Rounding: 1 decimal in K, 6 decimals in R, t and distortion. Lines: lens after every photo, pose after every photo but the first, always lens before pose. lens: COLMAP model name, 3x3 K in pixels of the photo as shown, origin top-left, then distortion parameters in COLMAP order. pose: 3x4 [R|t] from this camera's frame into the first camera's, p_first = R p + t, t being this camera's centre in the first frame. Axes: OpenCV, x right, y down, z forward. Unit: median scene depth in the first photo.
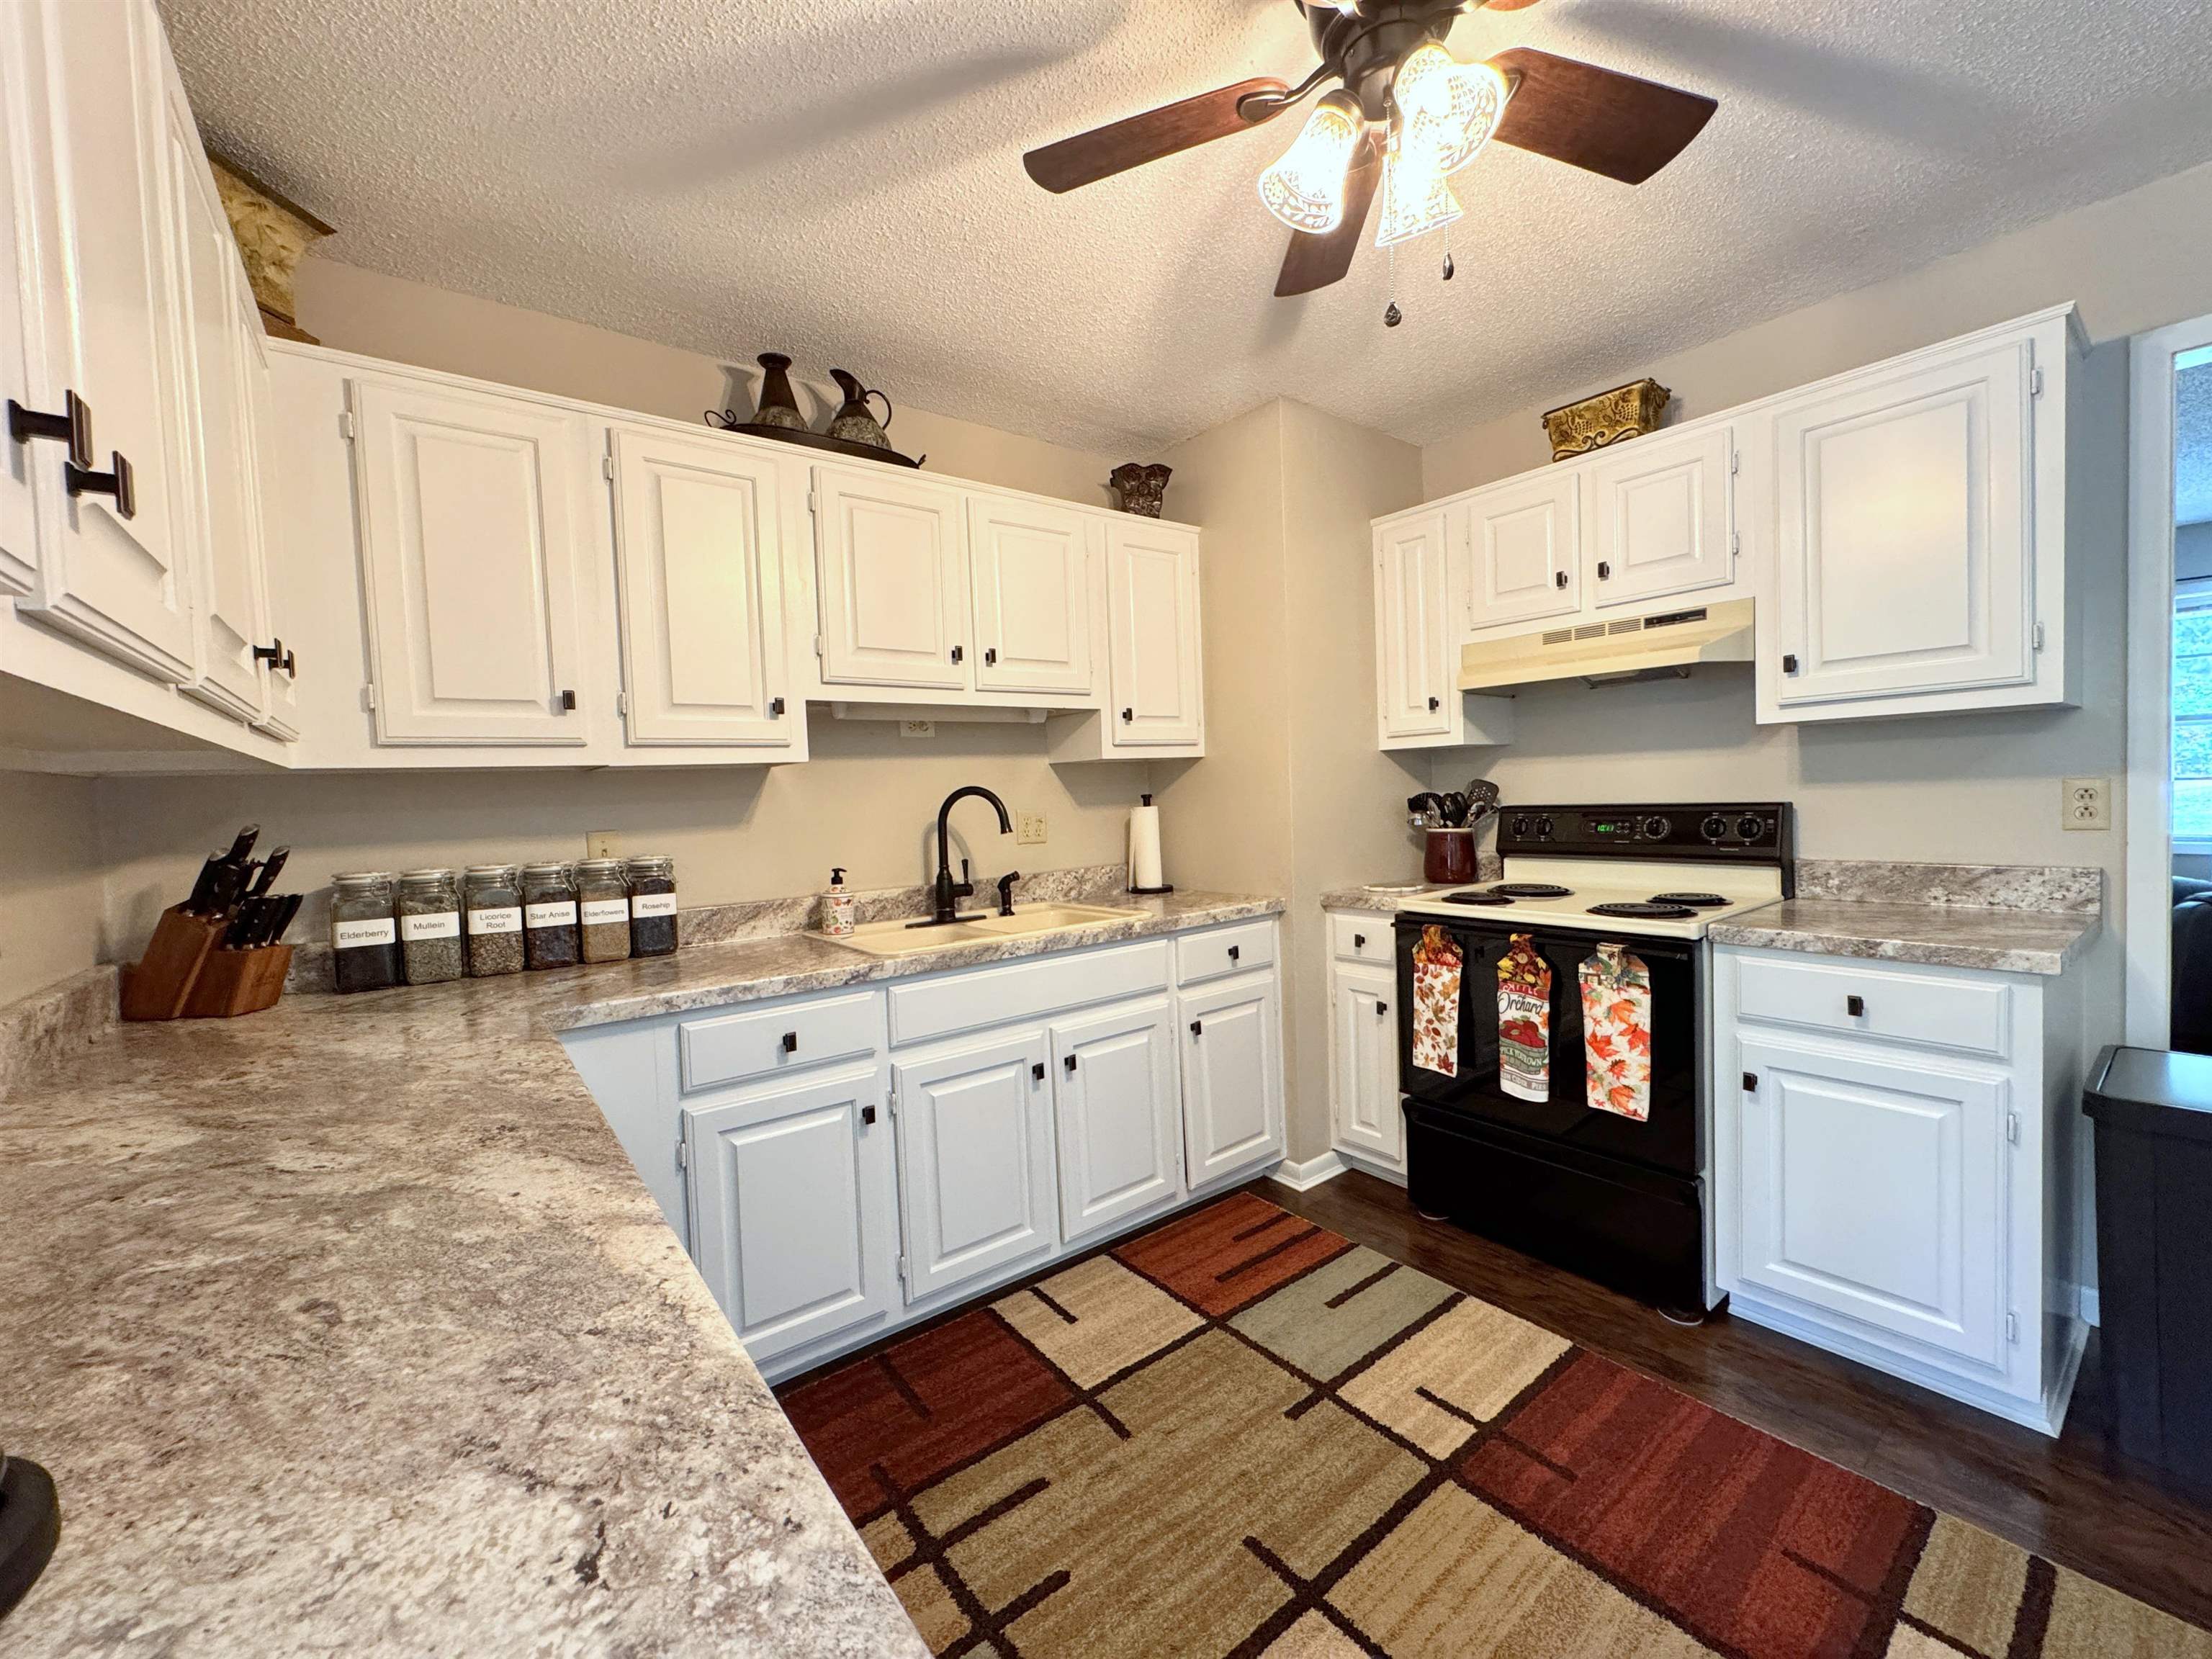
lens RADIAL K [[889.1, 0, 1110.6], [0, 889.1, 835.0], [0, 0, 1]] dist [-0.002289, 0.000046]
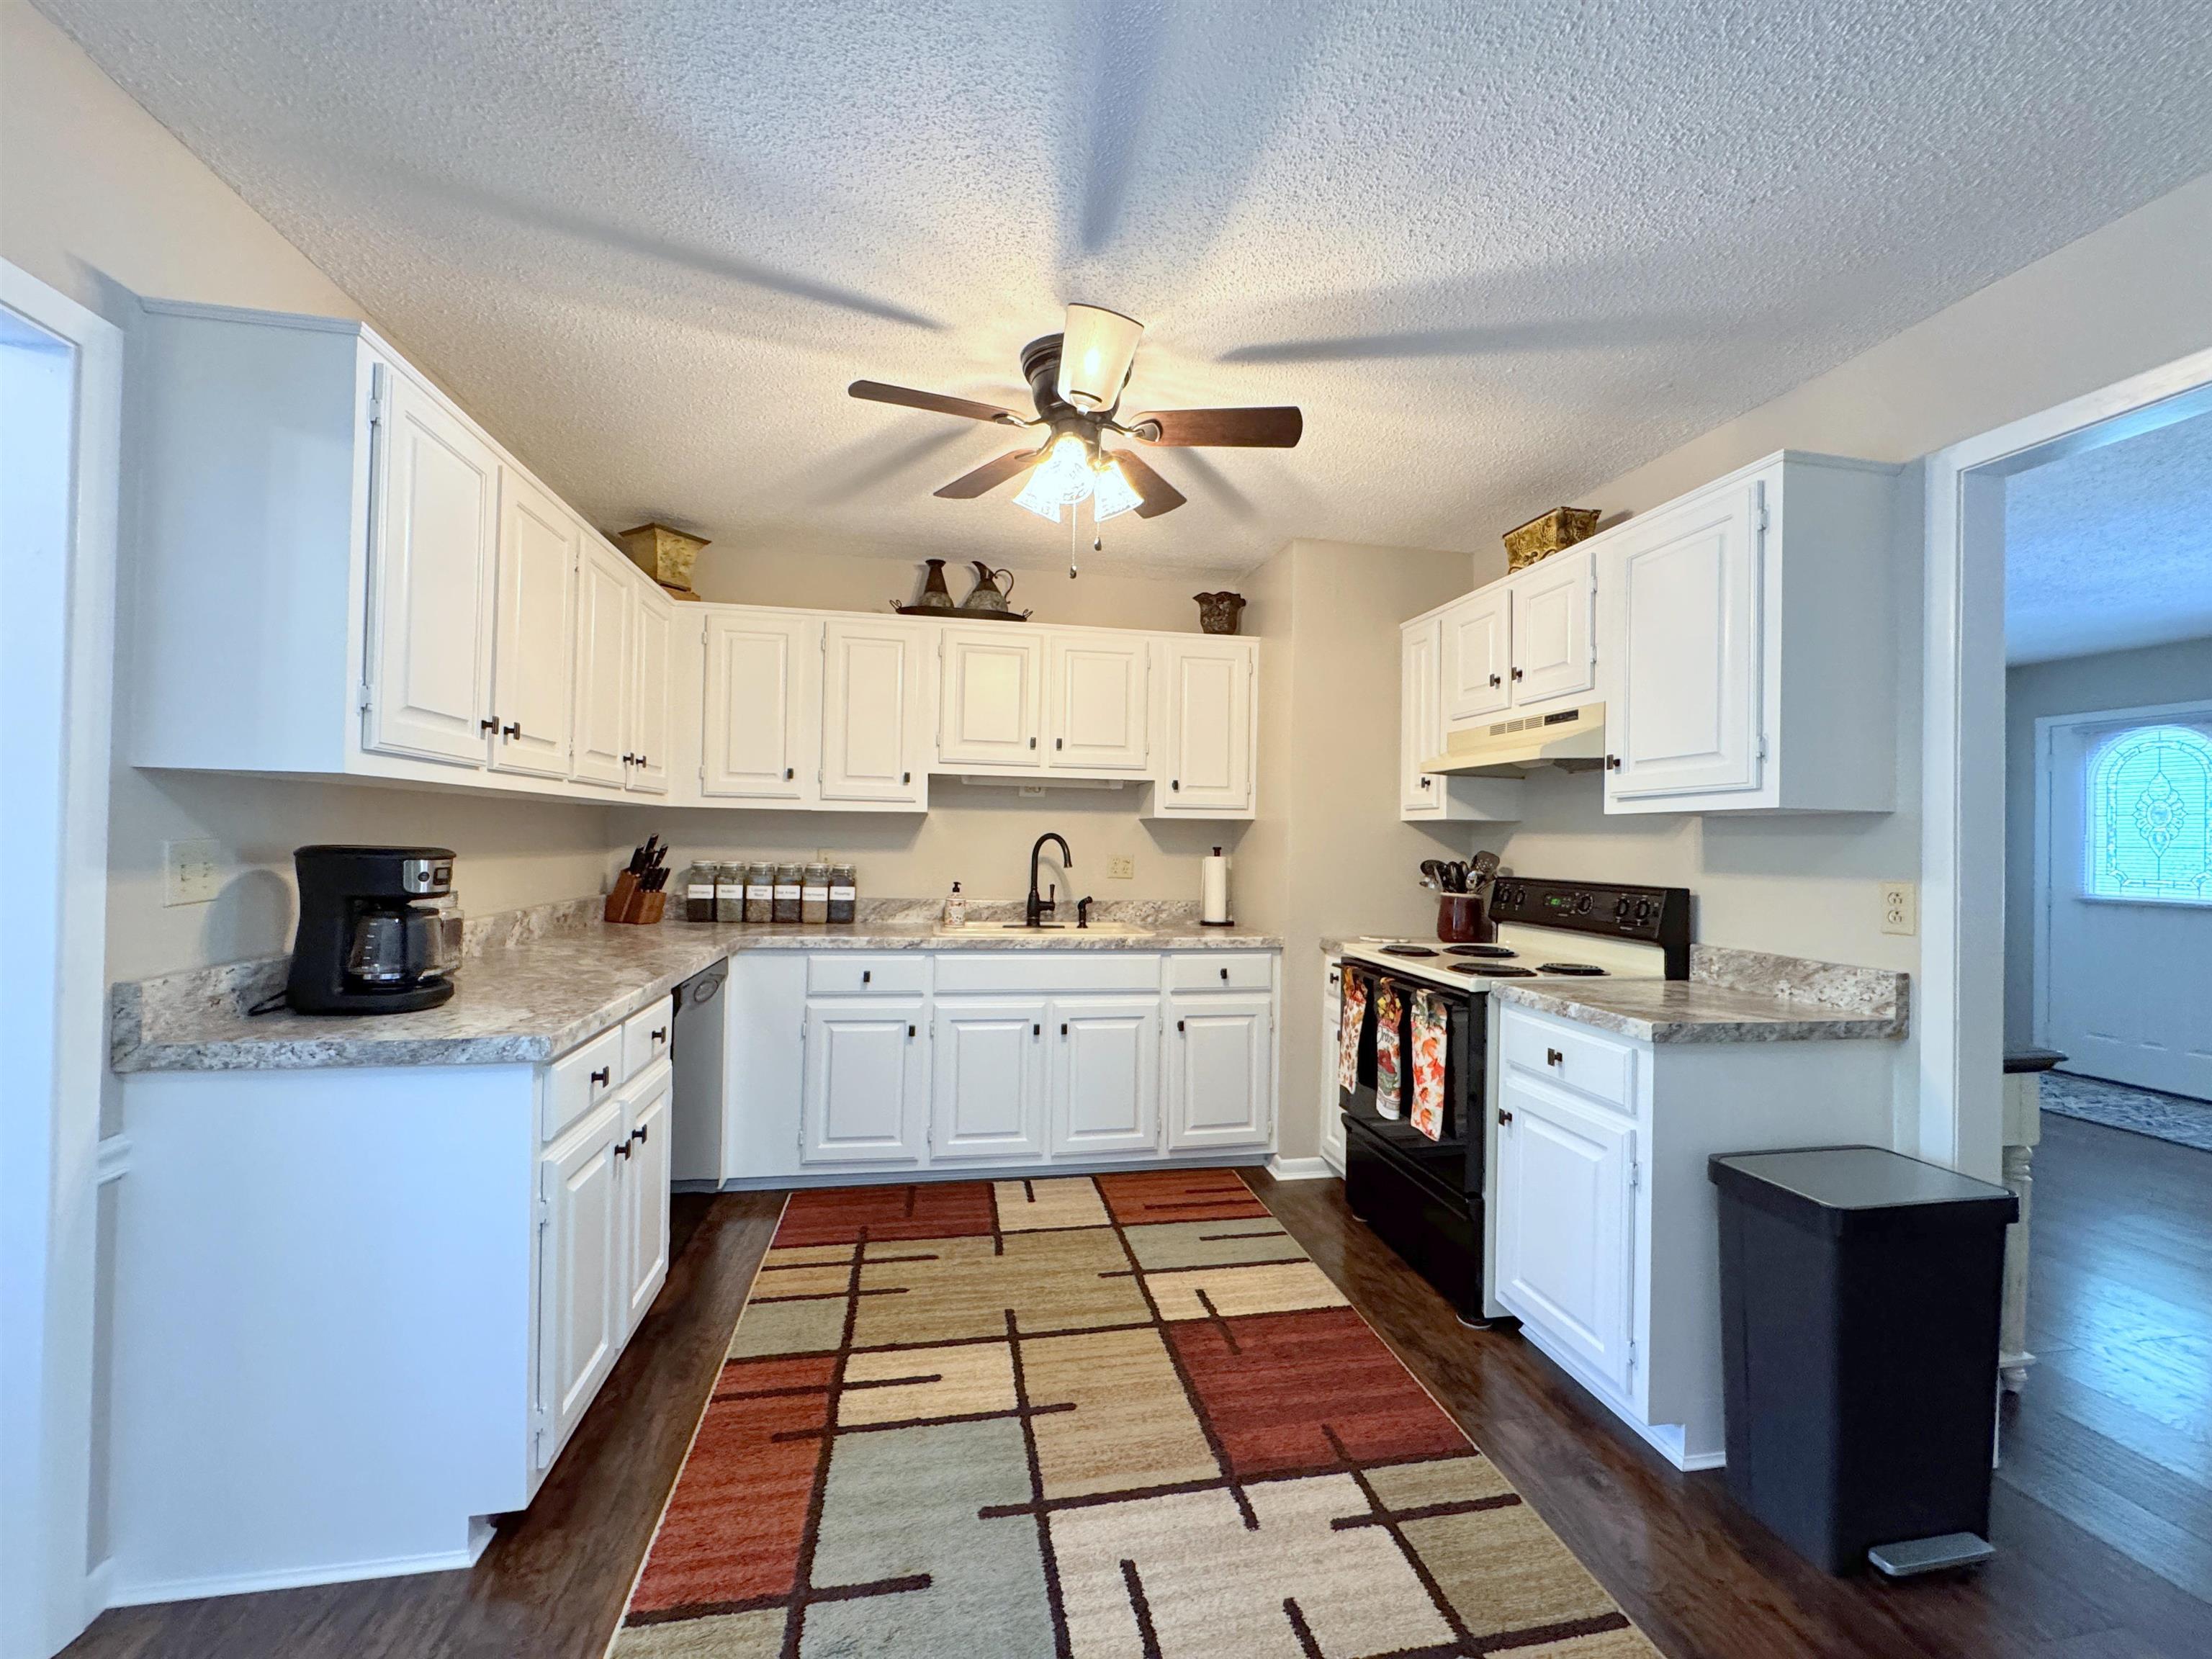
lens RADIAL K [[889.1, 0, 1106.2], [0, 889.1, 837.7], [0, 0, 1]] dist [-0.002289, 0.000046]
pose [[0.888924, 0.055115, -0.454727, 0.692401], [-0.076658, 0.996634, -0.029059, -0.015225], [0.451595, 0.060690, 0.890156, -0.278750]]
